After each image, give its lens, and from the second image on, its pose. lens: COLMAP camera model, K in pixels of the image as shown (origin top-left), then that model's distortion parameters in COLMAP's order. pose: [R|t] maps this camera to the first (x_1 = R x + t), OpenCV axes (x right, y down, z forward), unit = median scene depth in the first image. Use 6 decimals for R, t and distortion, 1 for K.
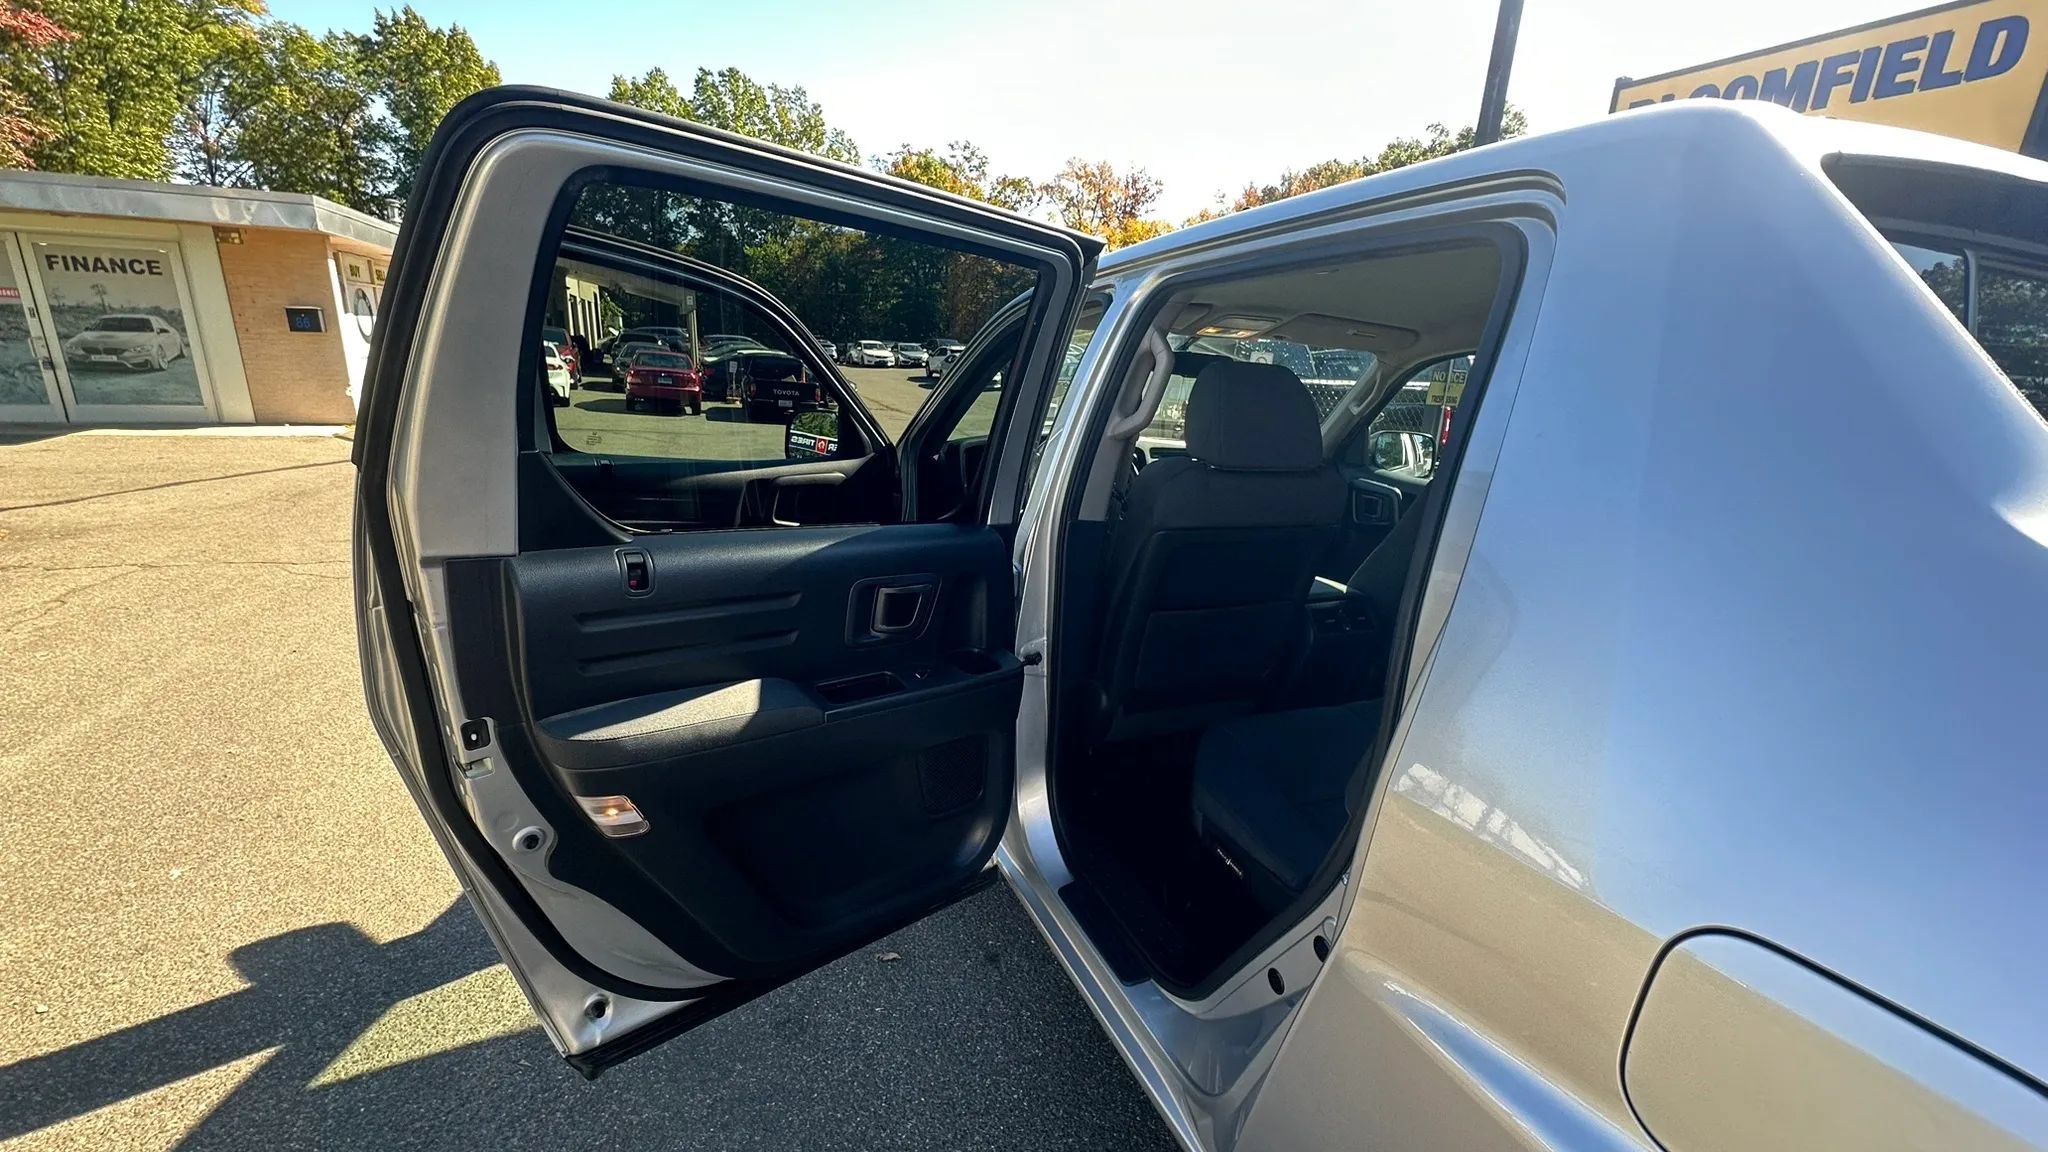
lens RADIAL K [[815.2, 0, 1023.6], [0, 815.2, 576.8], [0, 0, 1]] dist [-0.004538, 0.001475]
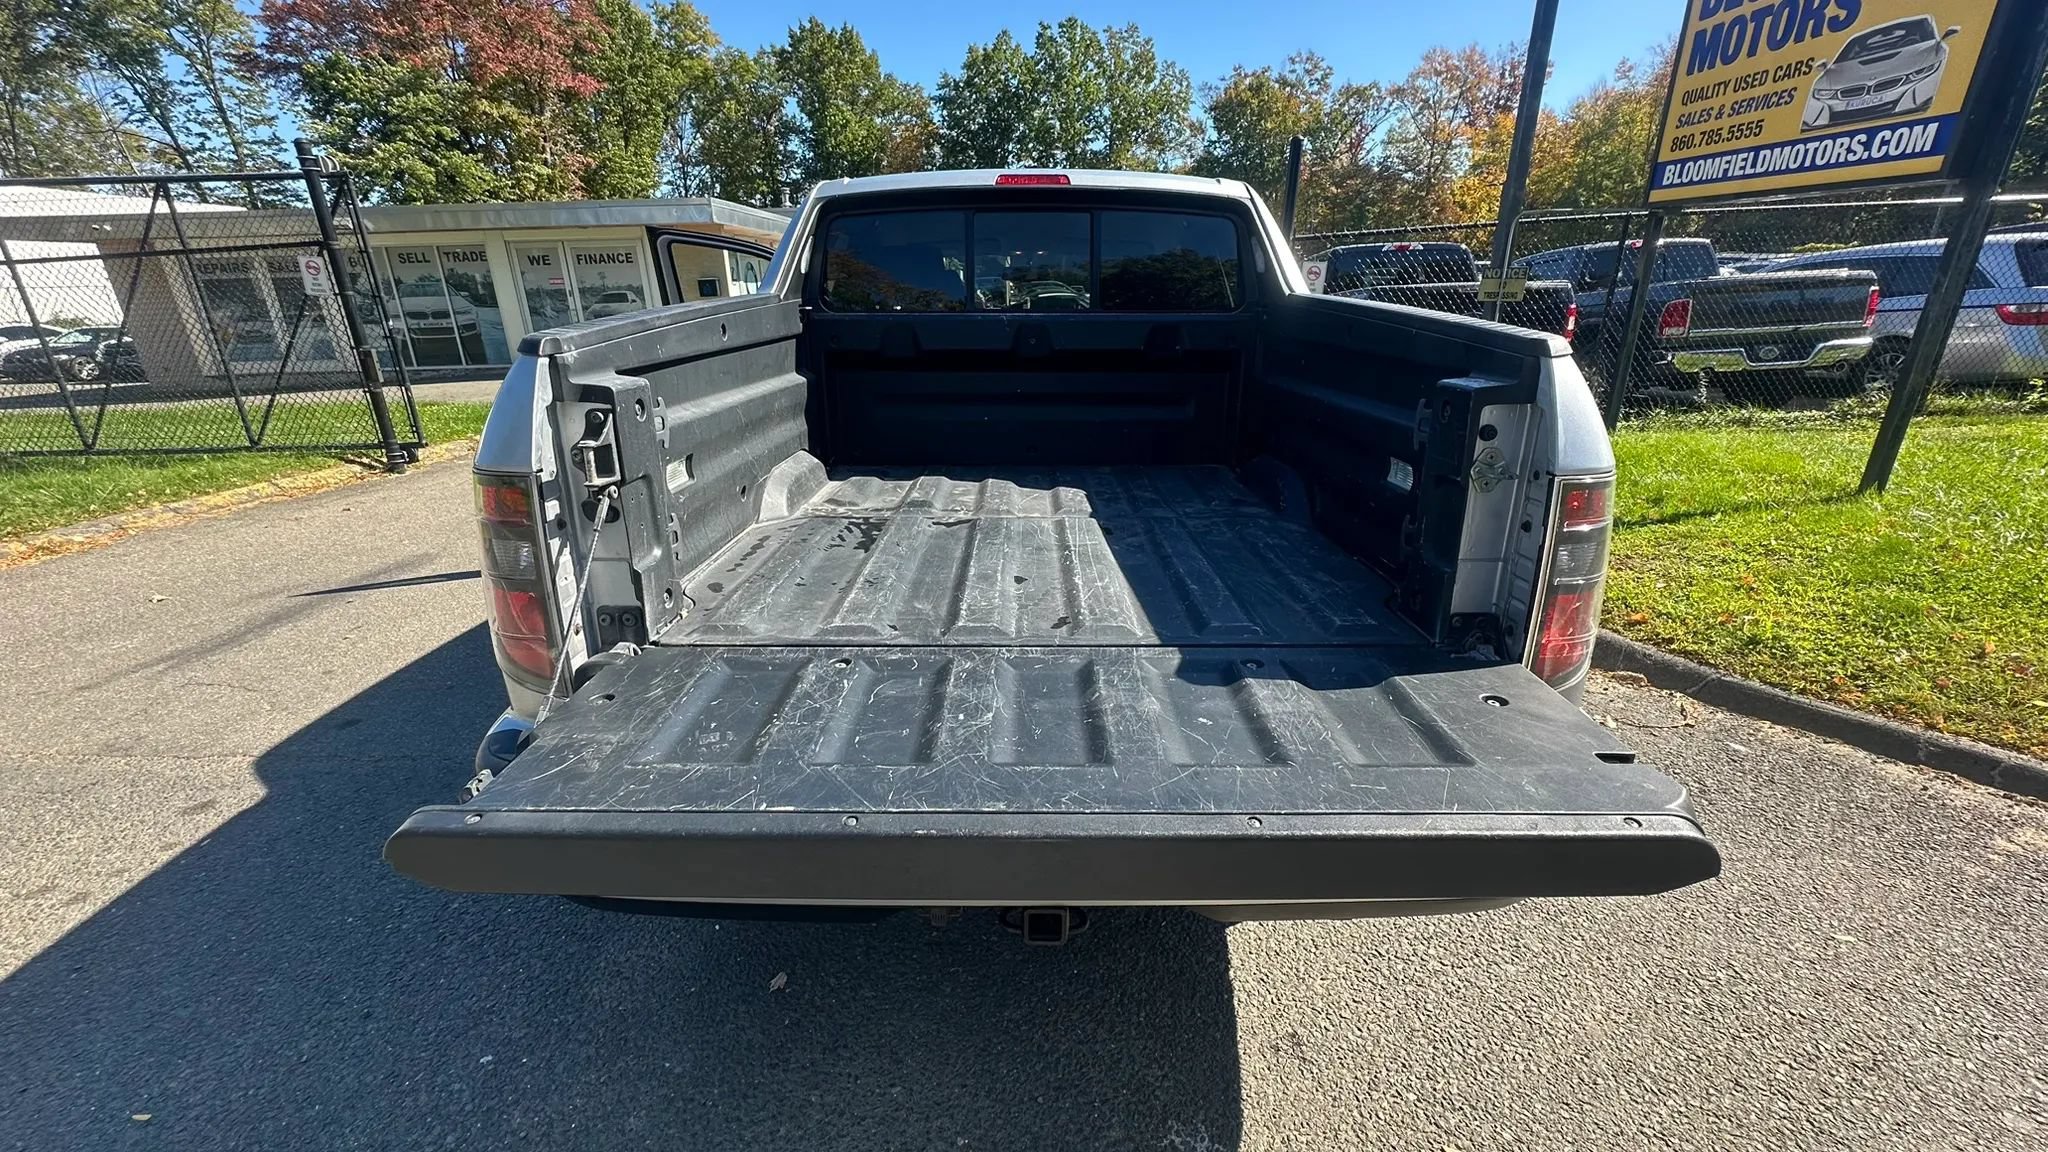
lens RADIAL K [[815.2, 0, 1024.3], [0, 815.2, 577.4], [0, 0, 1]] dist [-0.004538, 0.001475]
pose [[0.923026, 0.072867, -0.377774, 0.041650], [-0.046590, 0.995845, 0.078249, 0.010651], [0.381906, -0.054625, 0.922586, -0.026866]]
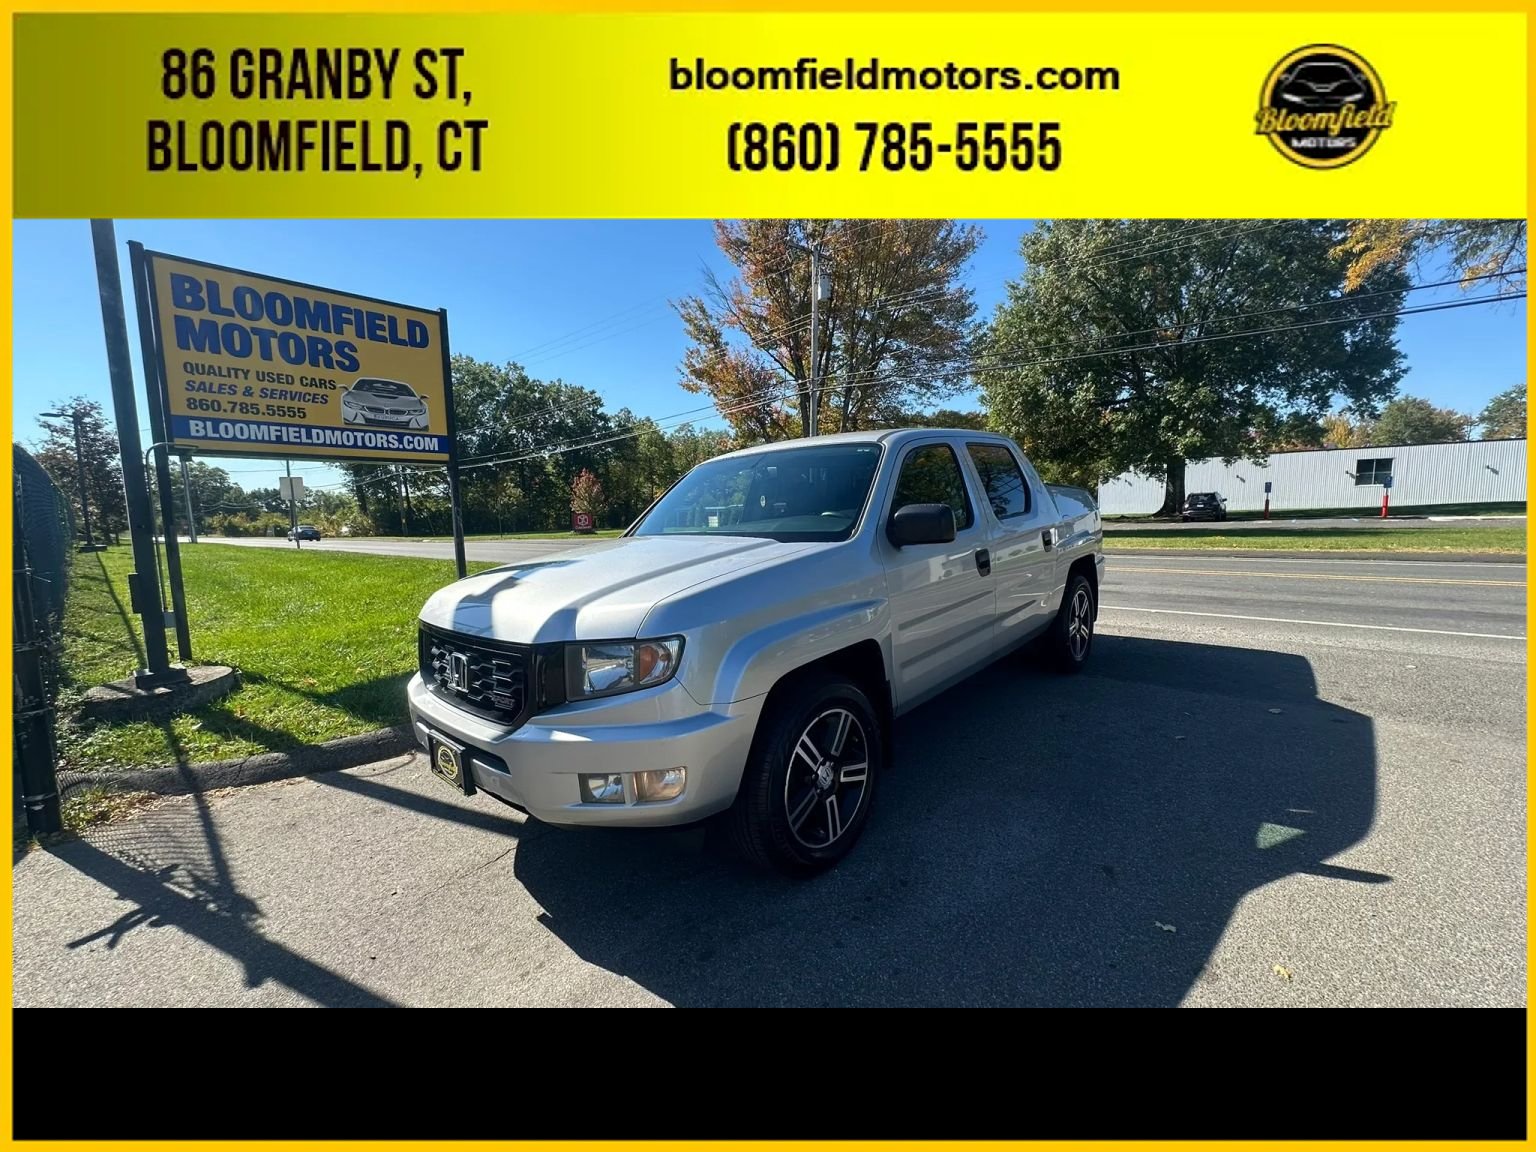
lens RADIAL K [[608.6, 0, 771.1], [0, 608.6, 573.3], [0, 0, 1]] dist [-0.003585, -0.000060]
pose [[-0.433131, -0.128472, 0.892128, -0.047020], [0.252504, 0.932861, 0.256929, -0.019040], [-0.865240, 0.336550, -0.371611, 0.074017]]
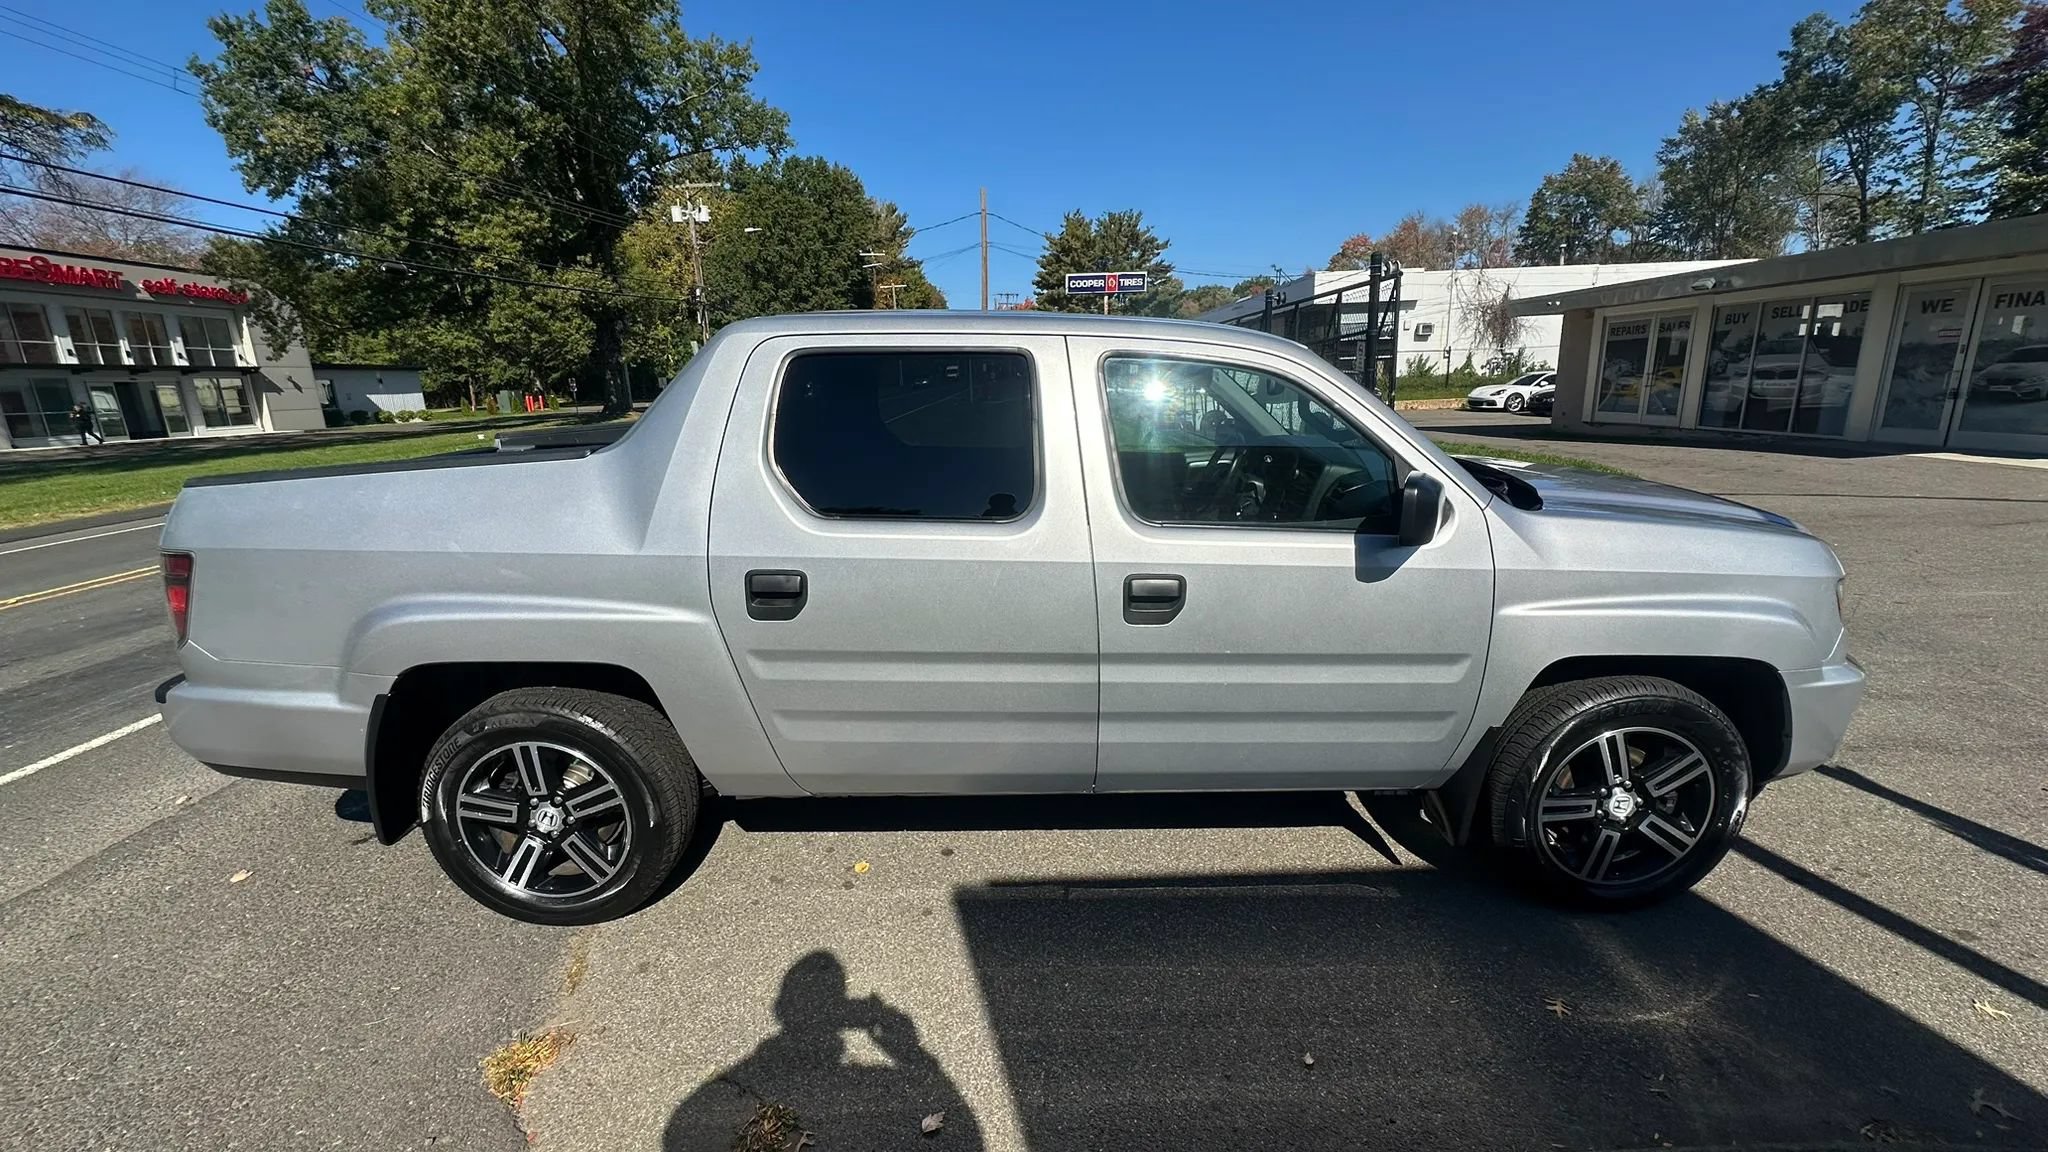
lens RADIAL K [[815.2, 0, 1021.4], [0, 815.2, 570.9], [0, 0, 1]] dist [-0.004538, 0.001475]
pose [[-0.381724, 0.188198, -0.904913, 0.069301], [-0.228851, 0.929321, 0.289812, -0.013022], [0.895497, 0.317718, -0.311674, 0.054500]]
